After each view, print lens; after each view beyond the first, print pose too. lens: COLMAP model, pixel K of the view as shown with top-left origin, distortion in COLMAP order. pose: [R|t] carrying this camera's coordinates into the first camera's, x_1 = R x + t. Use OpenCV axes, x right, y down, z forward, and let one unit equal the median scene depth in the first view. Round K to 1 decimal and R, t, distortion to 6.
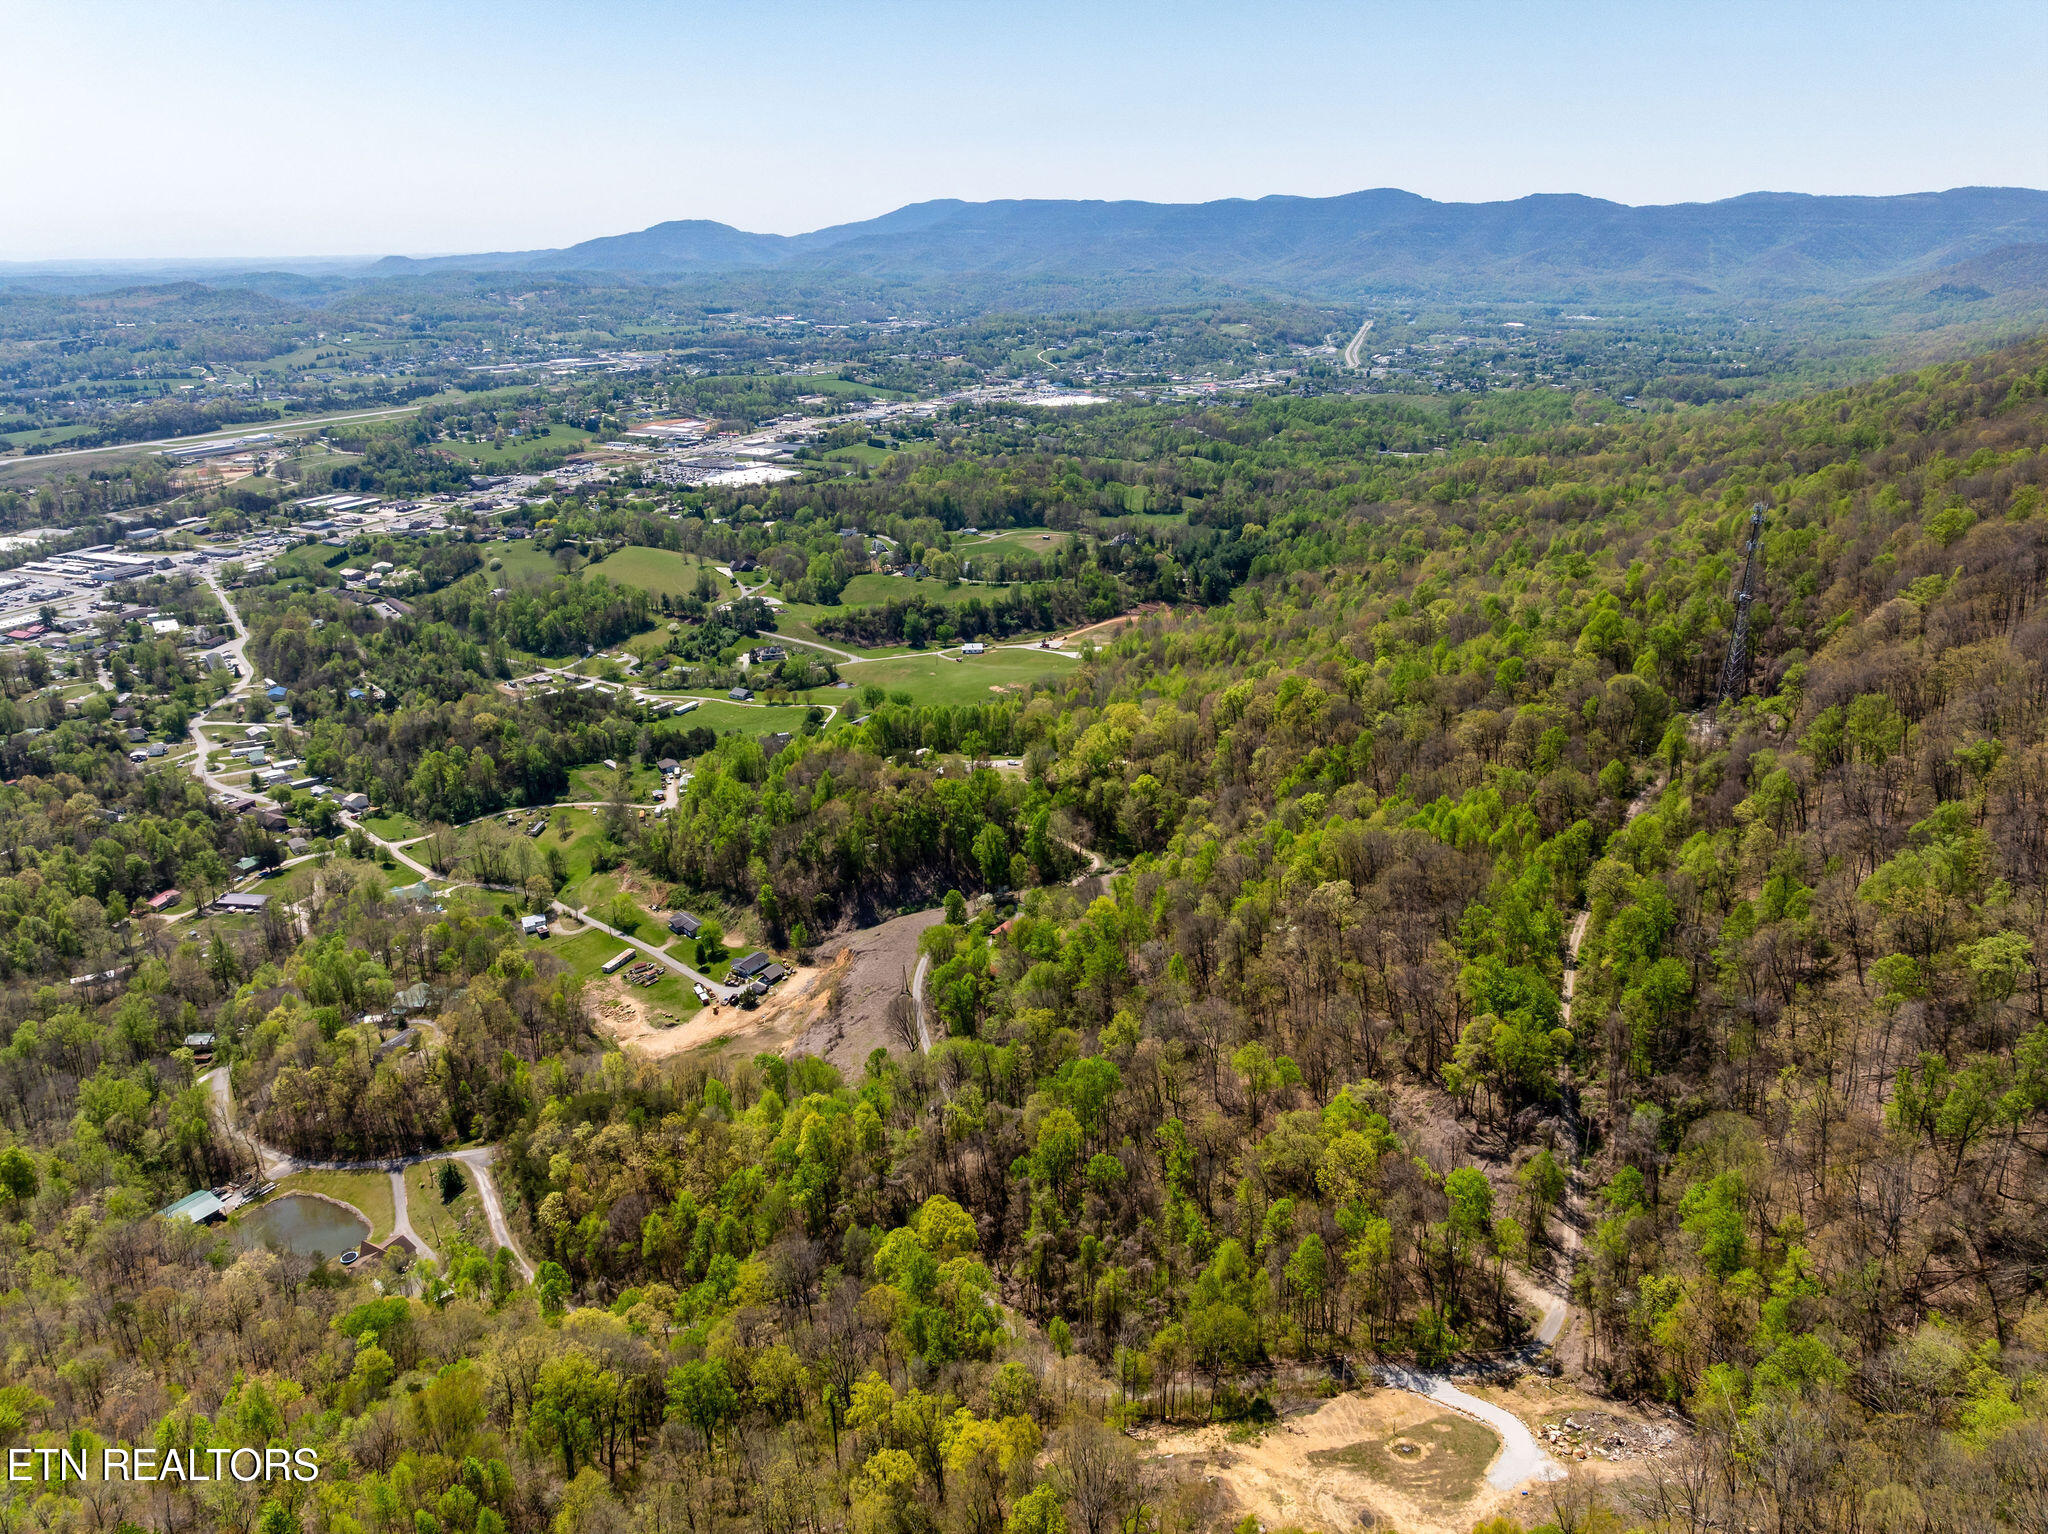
lens RADIAL K [[1428.5, 0, 1024.0], [0, 1428.5, 767.0], [0, 0, 1]] dist [-0.036924, 0.006124]
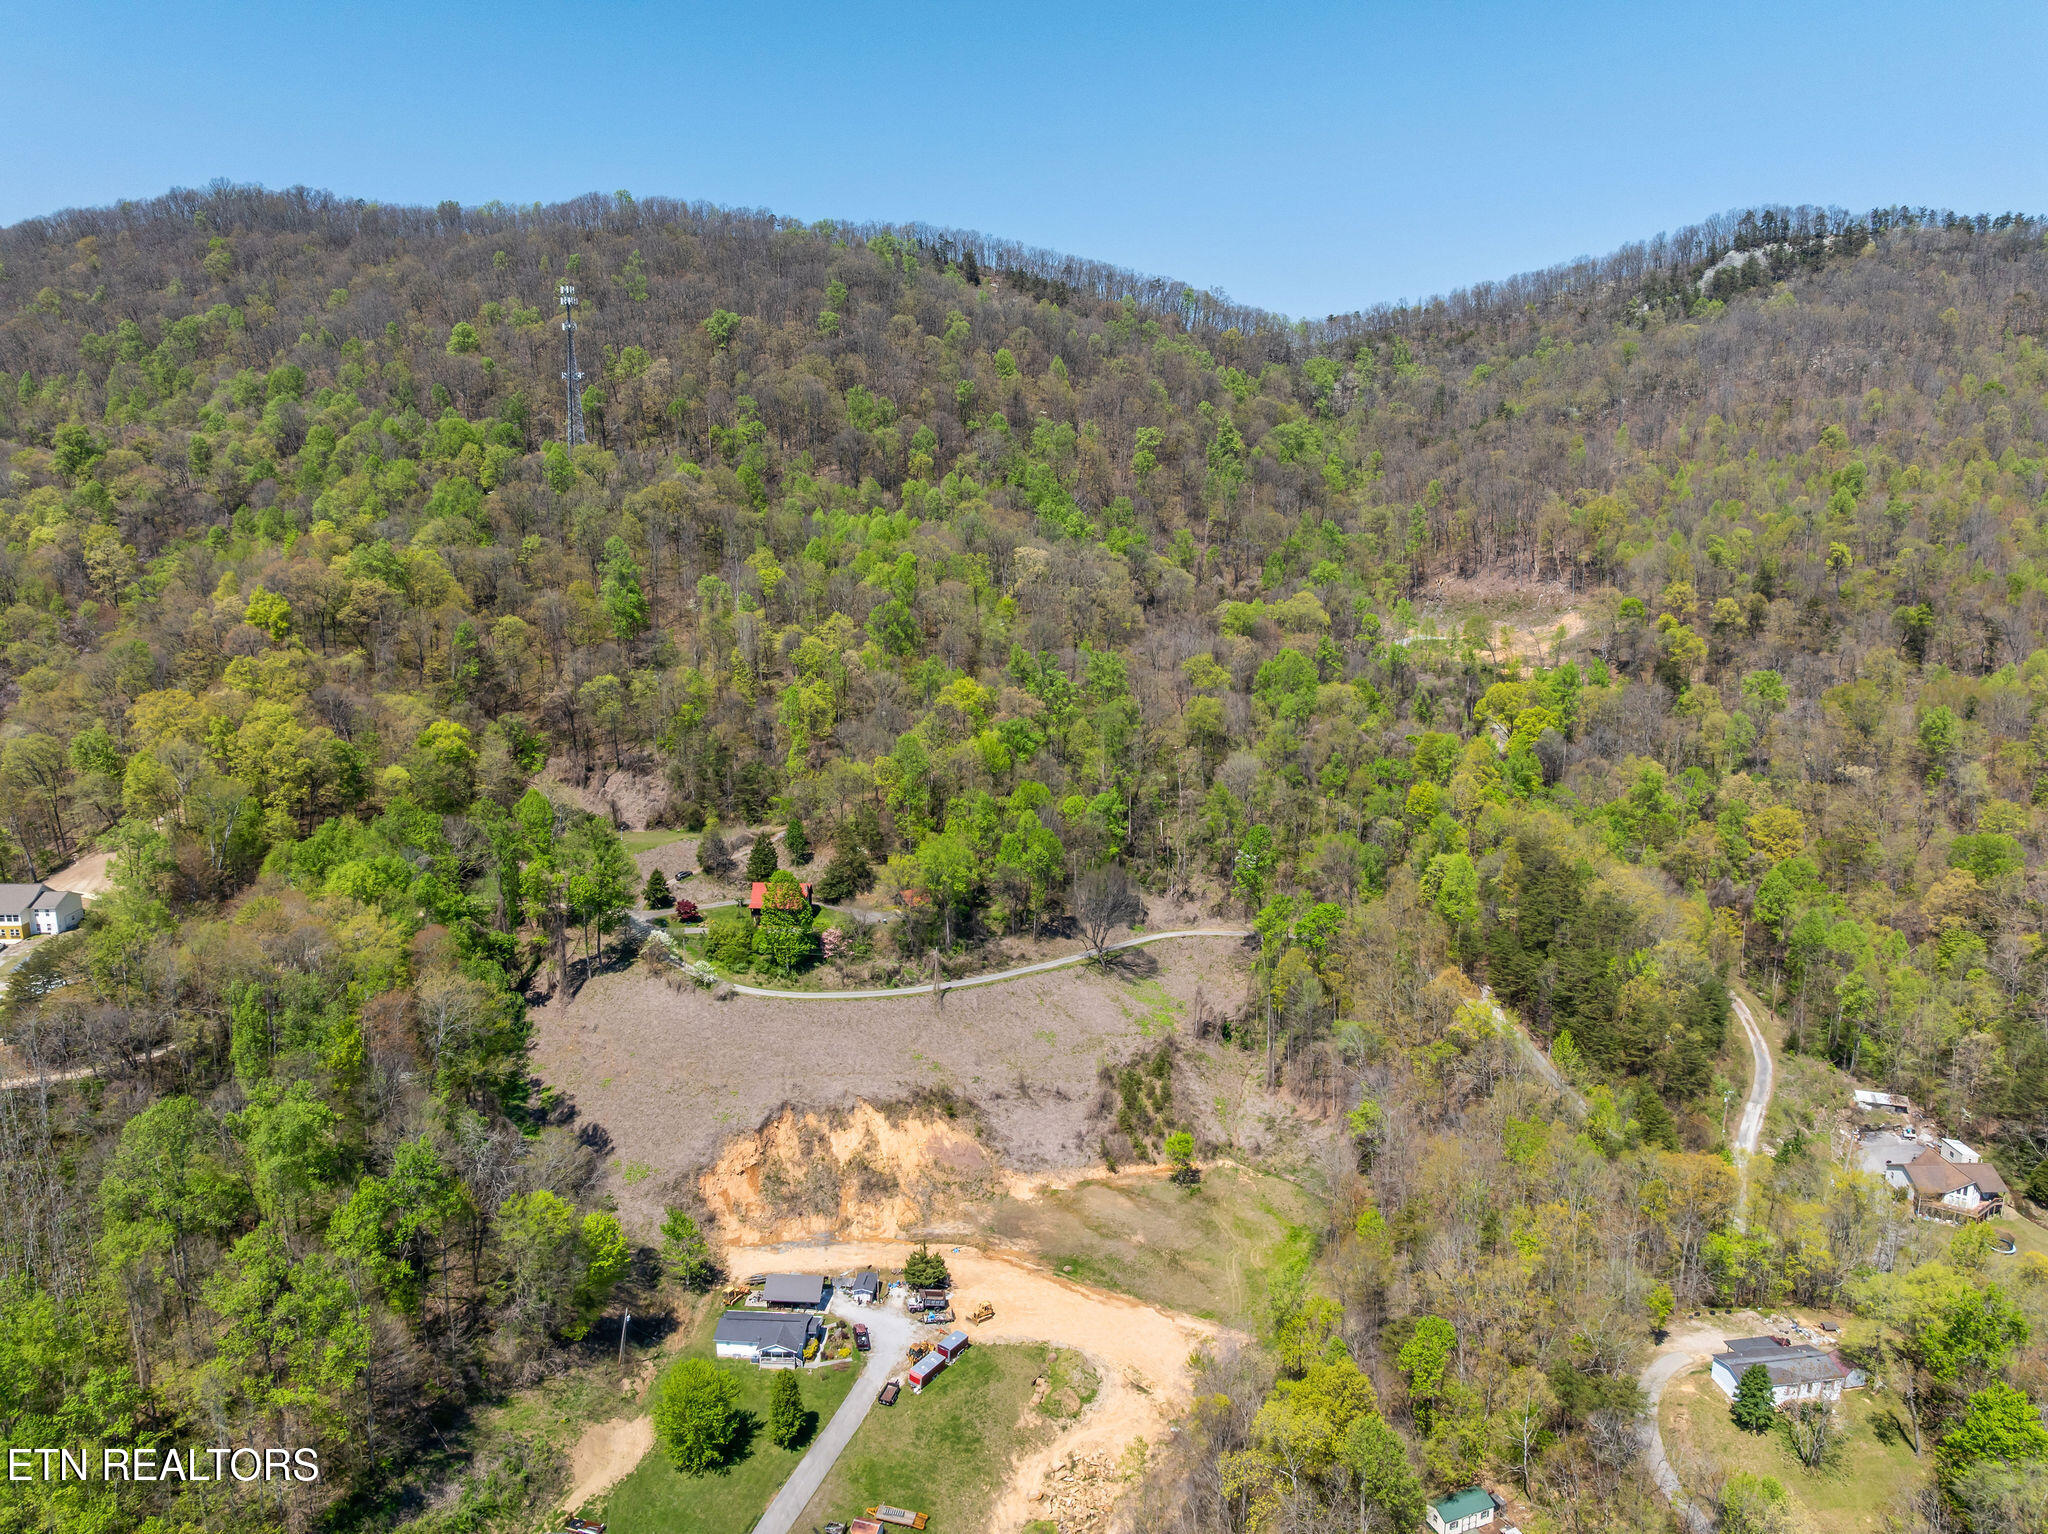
lens RADIAL K [[1437.1, 0, 1024.0], [0, 1437.1, 767.0], [0, 0, 1]] dist [-0.049273, 0.012357]
pose [[-0.484796, -0.172290, 0.857490, -0.272662], [0.300840, 0.887737, 0.348452, -0.056490], [-0.821260, 0.426896, -0.378540, 0.531231]]
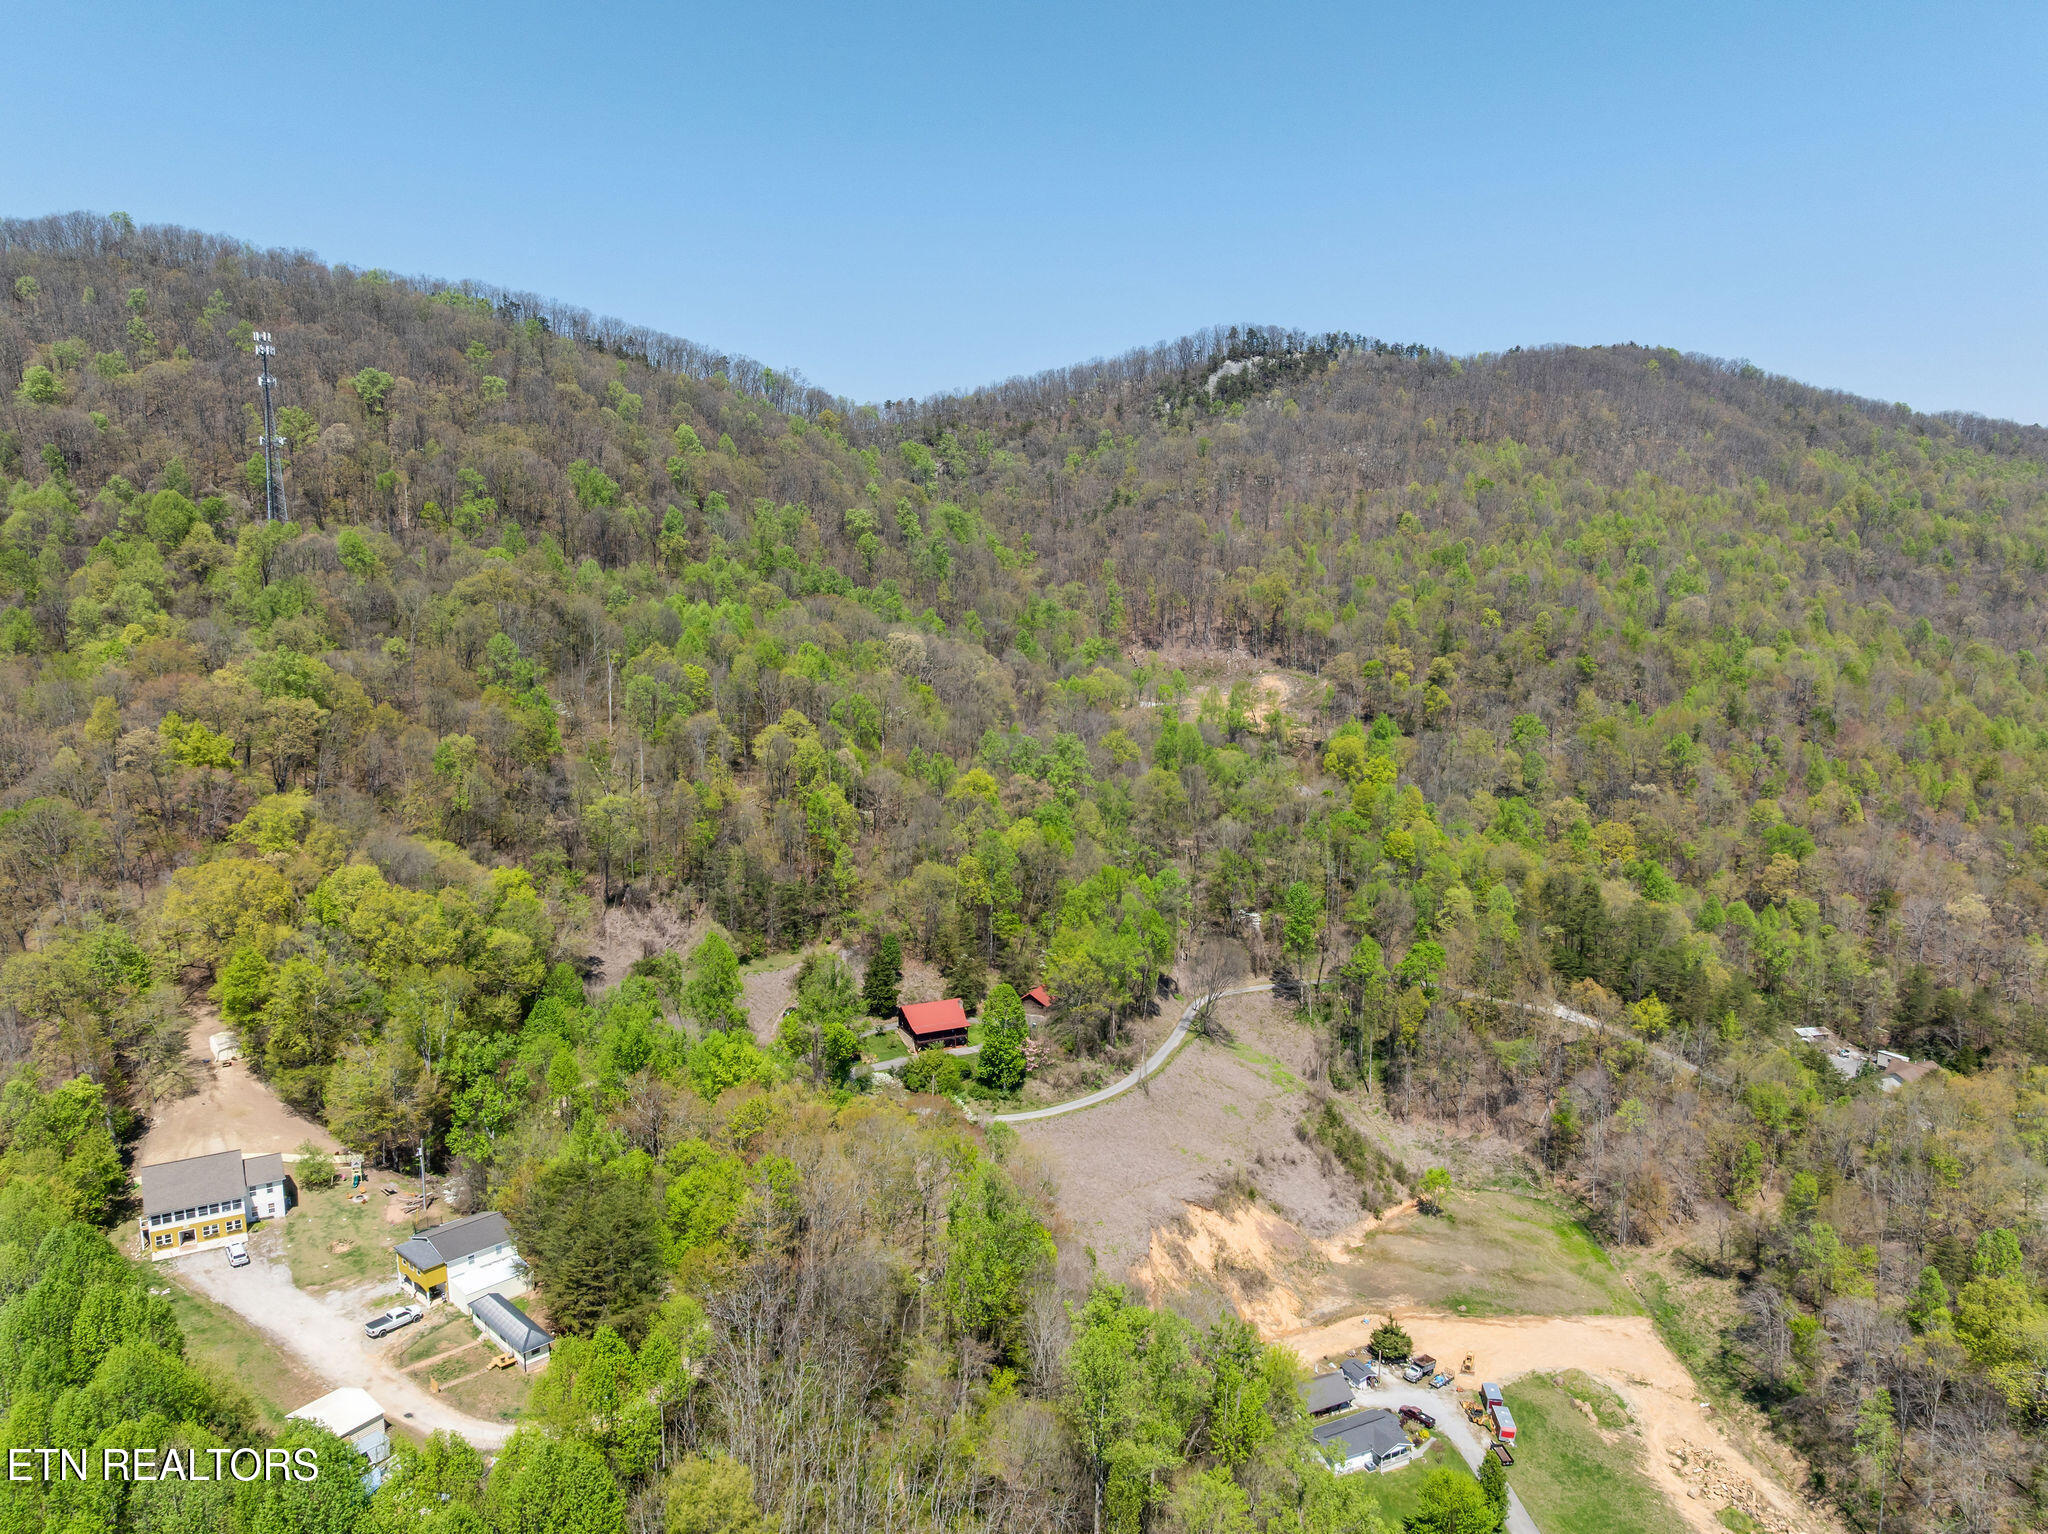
lens RADIAL K [[1437.1, 0, 1024.0], [0, 1437.1, 767.0], [0, 0, 1]] dist [-0.049273, 0.012357]
pose [[-0.846751, -0.081996, 0.525633, -0.154679], [0.181280, 0.884444, 0.429996, -0.103171], [-0.500151, 0.459386, -0.734039, 0.643953]]
